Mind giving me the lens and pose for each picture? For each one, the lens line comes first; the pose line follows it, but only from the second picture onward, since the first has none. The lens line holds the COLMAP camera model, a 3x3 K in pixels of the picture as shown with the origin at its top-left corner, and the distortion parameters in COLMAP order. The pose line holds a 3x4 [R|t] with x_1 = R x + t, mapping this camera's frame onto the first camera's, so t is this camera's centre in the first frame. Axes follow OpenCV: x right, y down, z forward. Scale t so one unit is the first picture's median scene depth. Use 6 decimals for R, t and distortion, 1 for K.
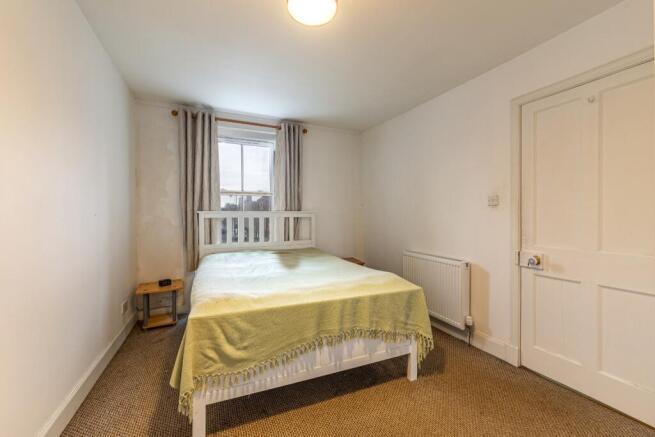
lens RADIAL K [[264.5, 0, 325.3], [0, 264.5, 216.6], [0, 0, 1]] dist [-0.007034, 0.001747]
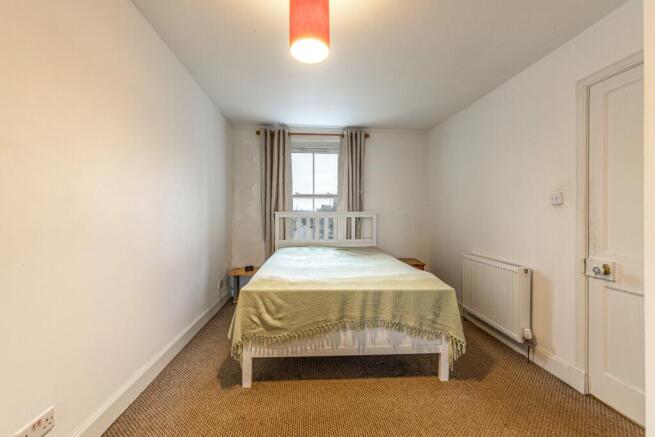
lens RADIAL K [[264.5, 0, 326.9], [0, 264.5, 216.0], [0, 0, 1]] dist [-0.007034, 0.001747]
pose [[0.940425, 0.004114, -0.339977, 0.234299], [-0.005875, 0.999974, -0.004149, 0.003970], [0.339951, 0.005899, 0.940425, -0.084164]]
